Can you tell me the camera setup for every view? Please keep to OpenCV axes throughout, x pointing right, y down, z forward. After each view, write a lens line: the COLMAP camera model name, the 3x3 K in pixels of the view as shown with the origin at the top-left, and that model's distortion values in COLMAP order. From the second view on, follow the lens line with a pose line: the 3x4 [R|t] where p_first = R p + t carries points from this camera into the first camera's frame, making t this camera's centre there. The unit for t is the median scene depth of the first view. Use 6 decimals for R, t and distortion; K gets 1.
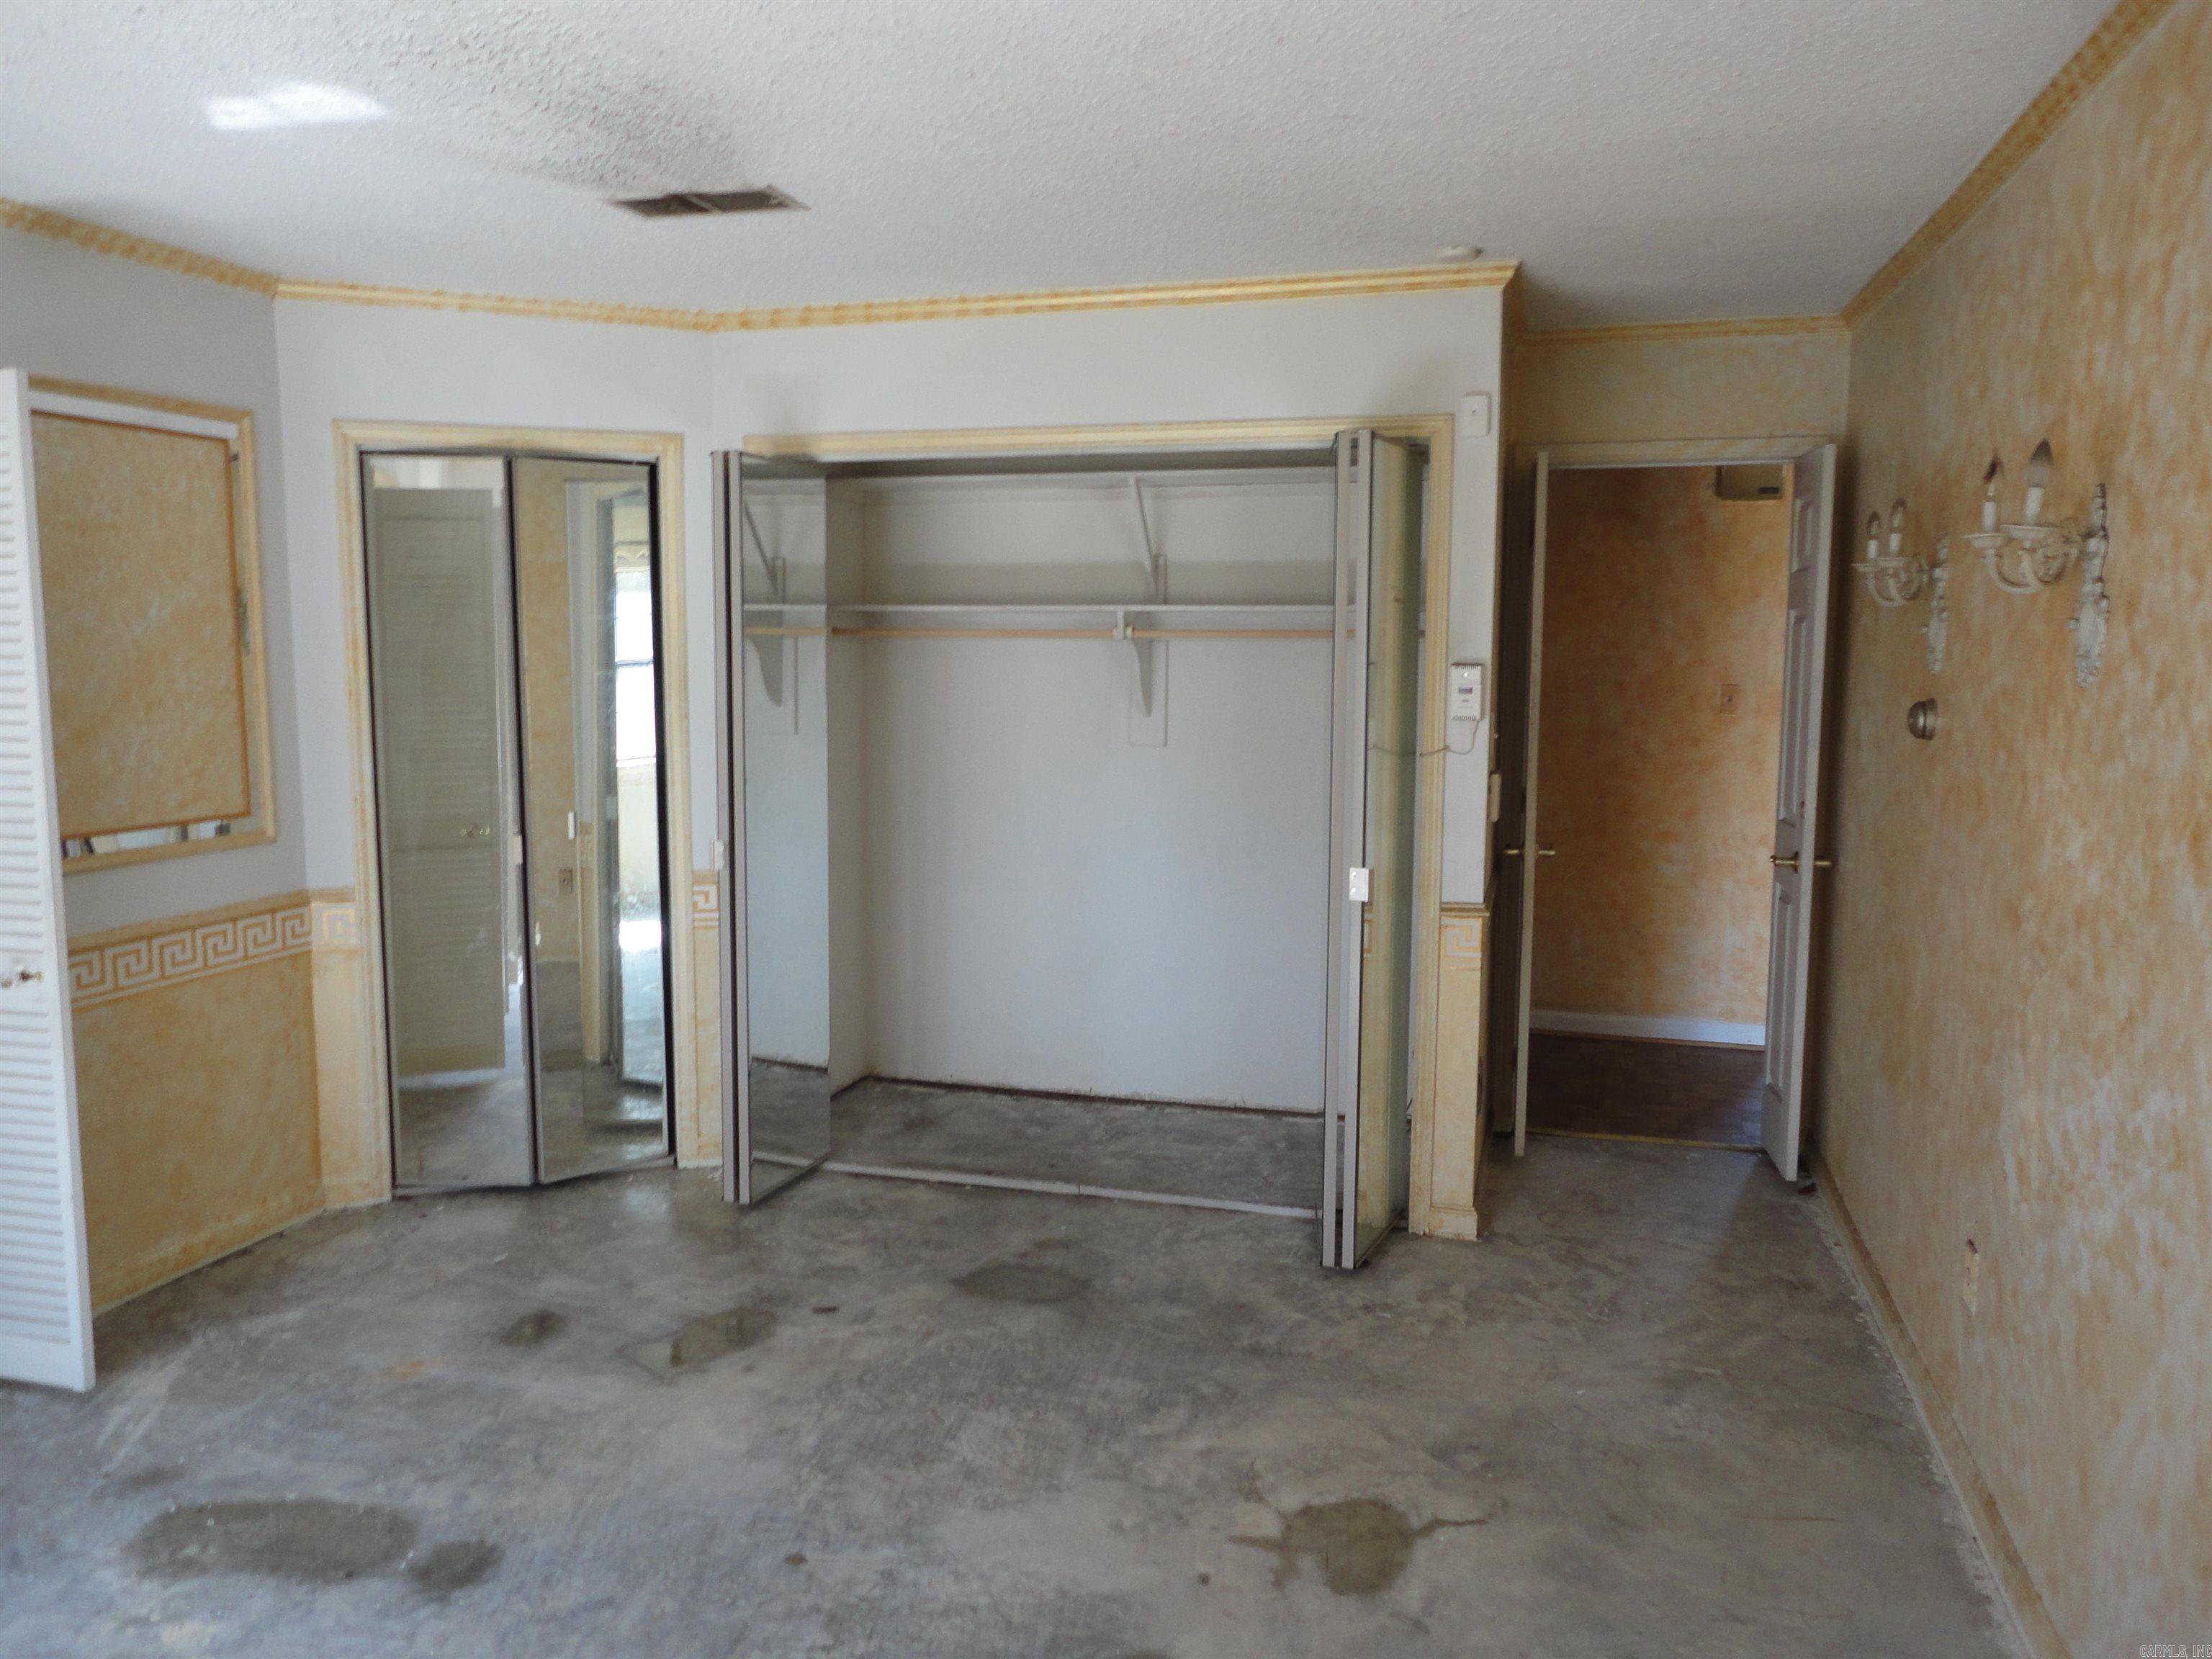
lens RADIAL K [[1591.2, 0, 1106.0], [0, 1591.2, 829.5], [0, 0, 1]] dist [-0.008205, -0.000384]
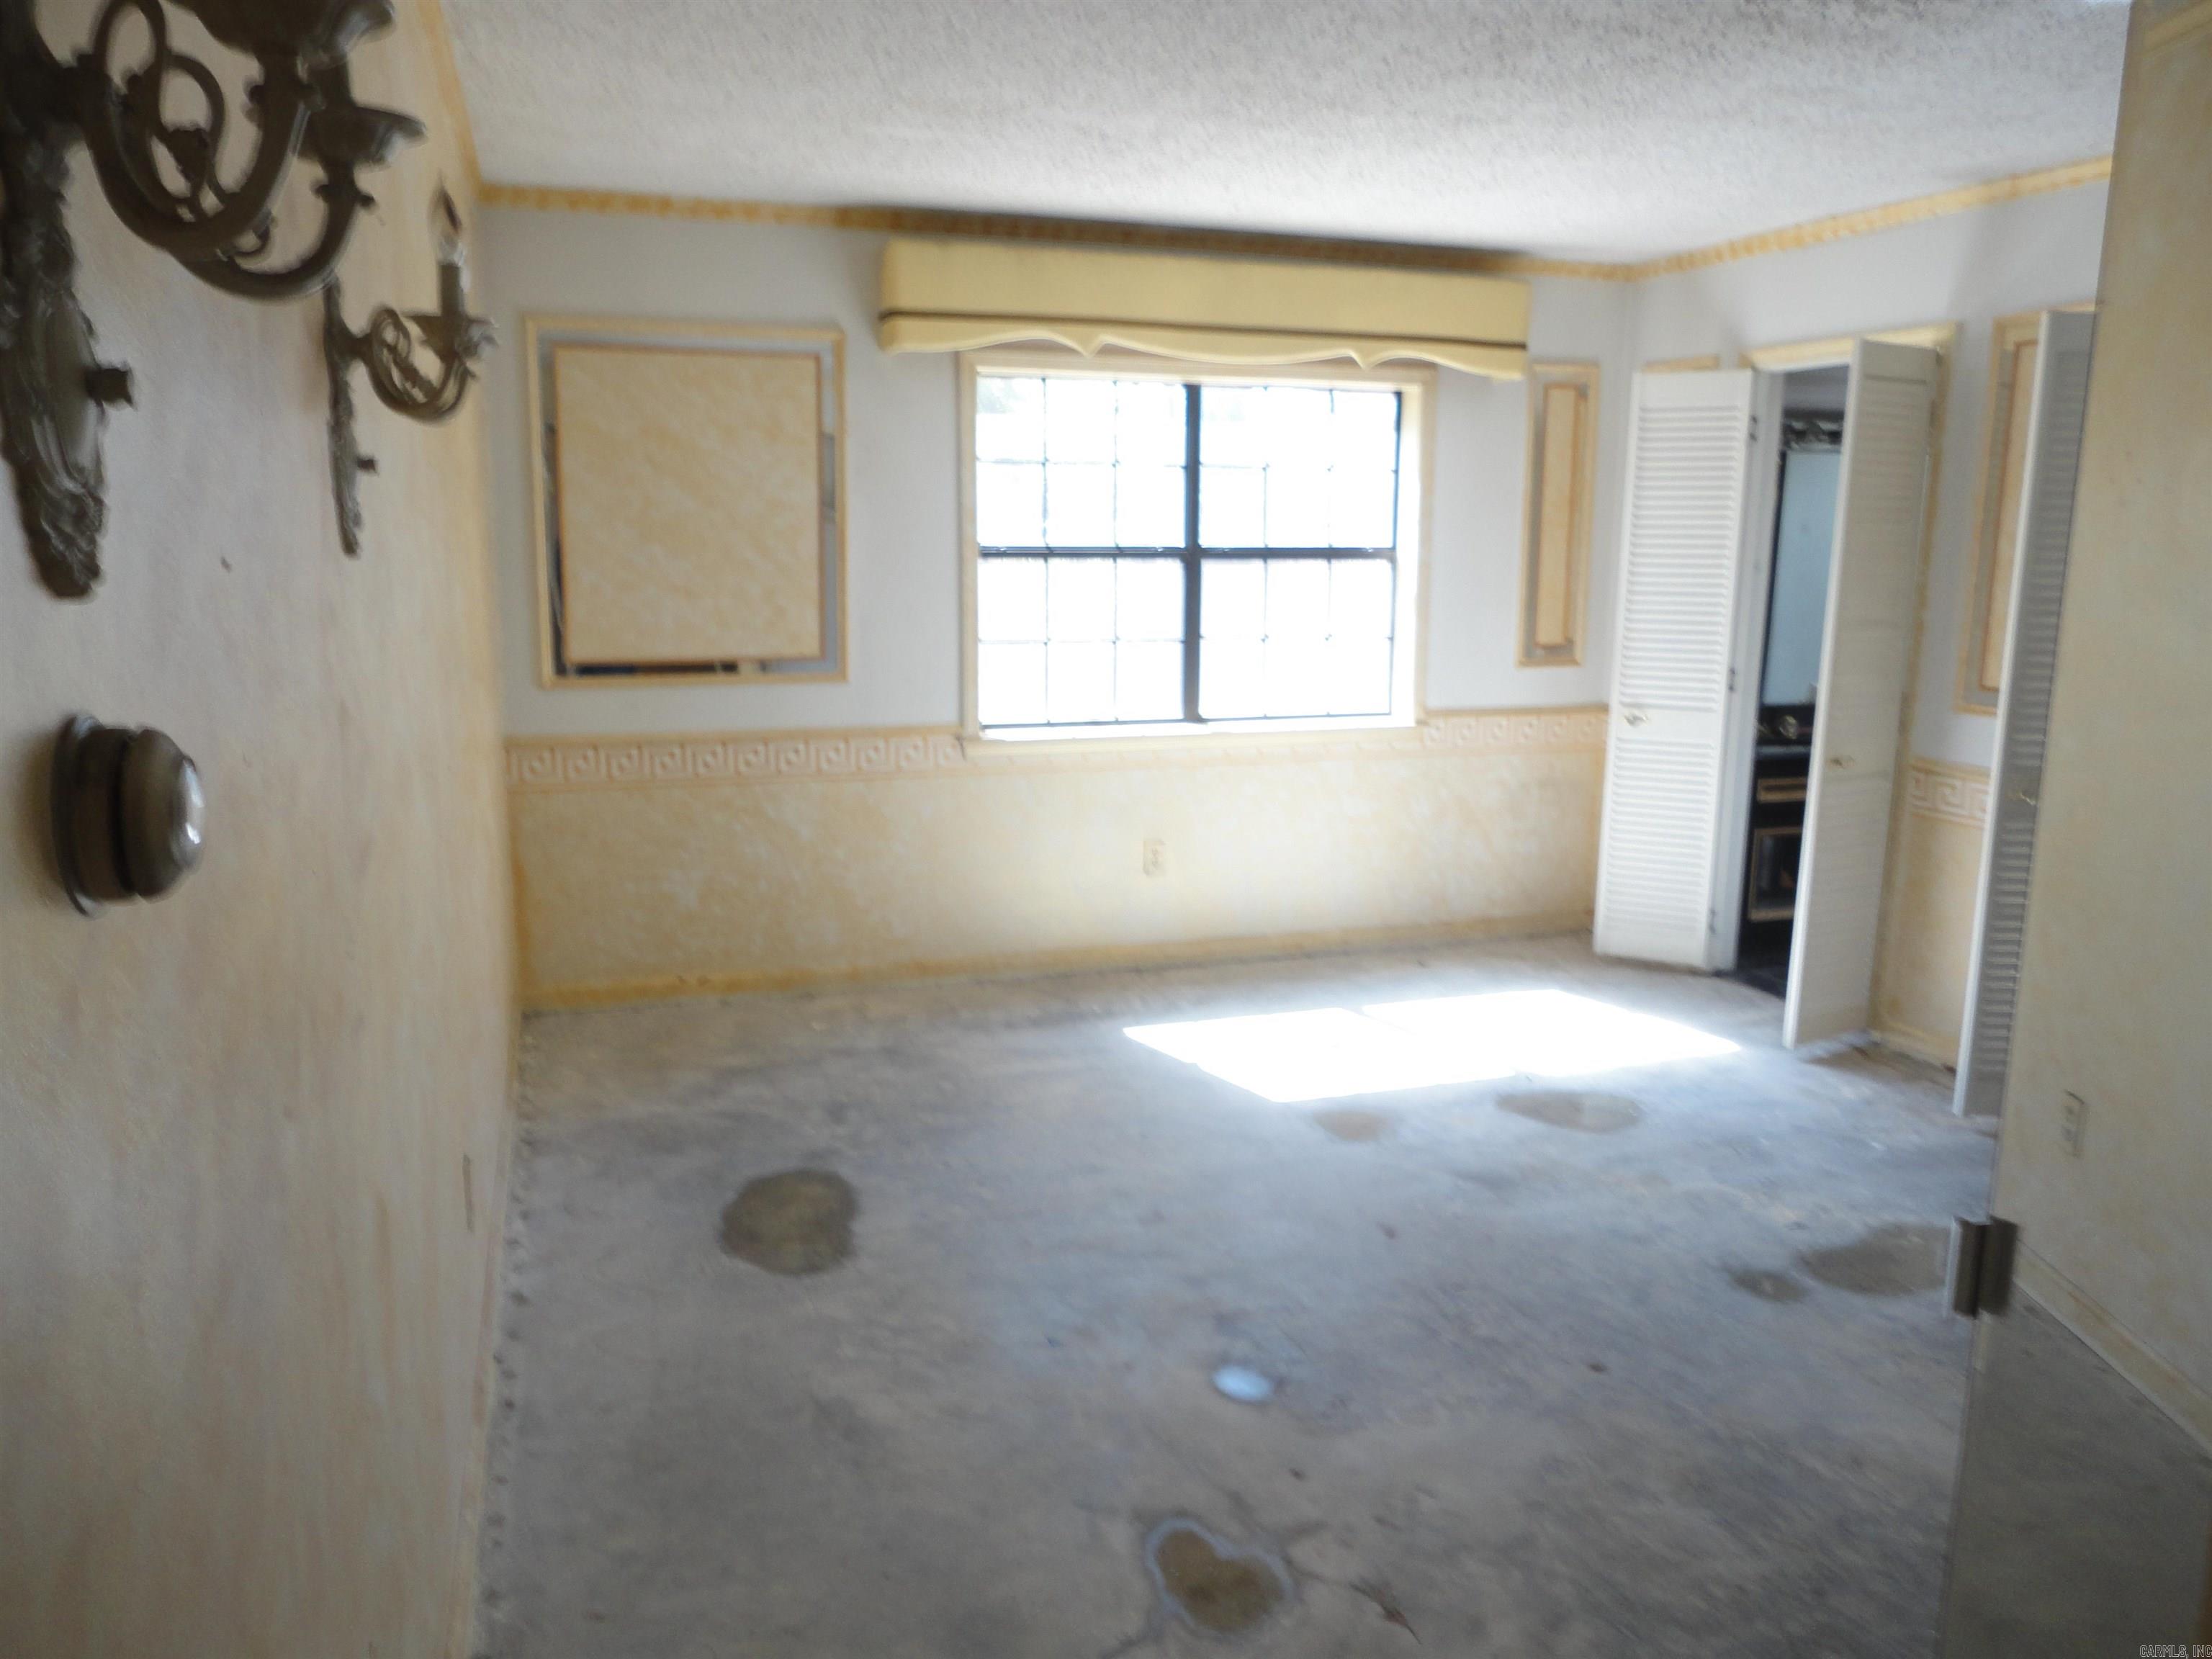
lens RADIAL K [[1591.2, 0, 1106.0], [0, 1591.2, 829.5], [0, 0, 1]] dist [-0.008205, -0.000384]
pose [[-0.825692, 0.094967, -0.556070, 0.637409], [-0.077590, 0.957242, 0.278690, -0.168715], [0.558759, 0.273258, -0.783019, 1.517070]]
